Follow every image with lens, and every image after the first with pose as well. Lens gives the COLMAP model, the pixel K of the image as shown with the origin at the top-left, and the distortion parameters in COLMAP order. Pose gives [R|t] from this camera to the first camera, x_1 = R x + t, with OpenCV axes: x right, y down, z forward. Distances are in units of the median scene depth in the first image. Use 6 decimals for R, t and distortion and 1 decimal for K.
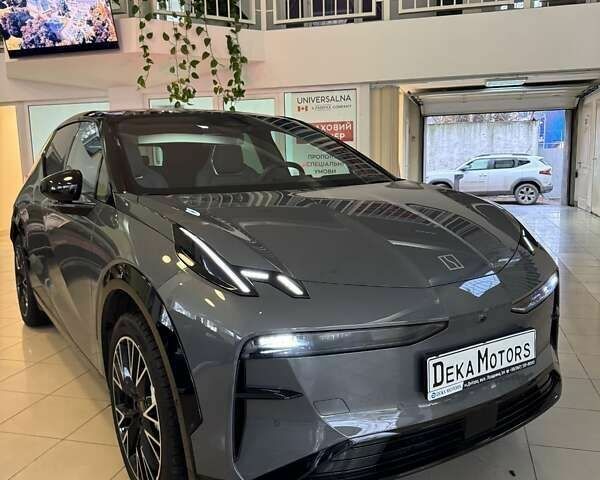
lens RADIAL K [[580.3, 0, 300.0], [0, 580.3, 240.0], [0, 0, 1]] dist [0.010798, -0.006513]
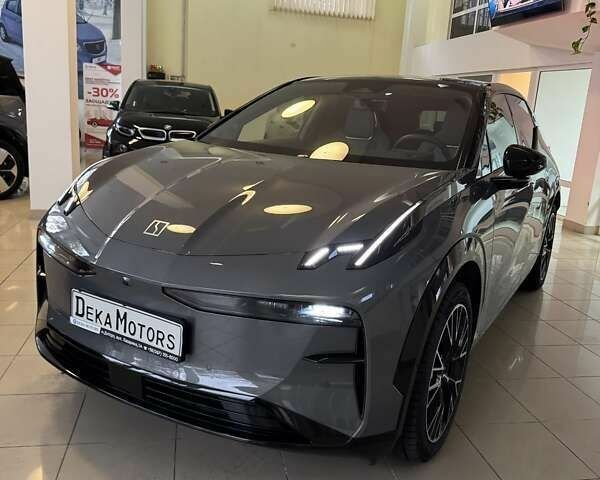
lens RADIAL K [[580.3, 0, 300.0], [0, 580.3, 240.0], [0, 0, 1]] dist [0.010798, -0.006513]
pose [[0.441429, 0.259713, -0.858889, 1.246721], [-0.214837, 0.959947, 0.179855, -0.172901], [0.871198, 0.105128, 0.479544, 0.745265]]
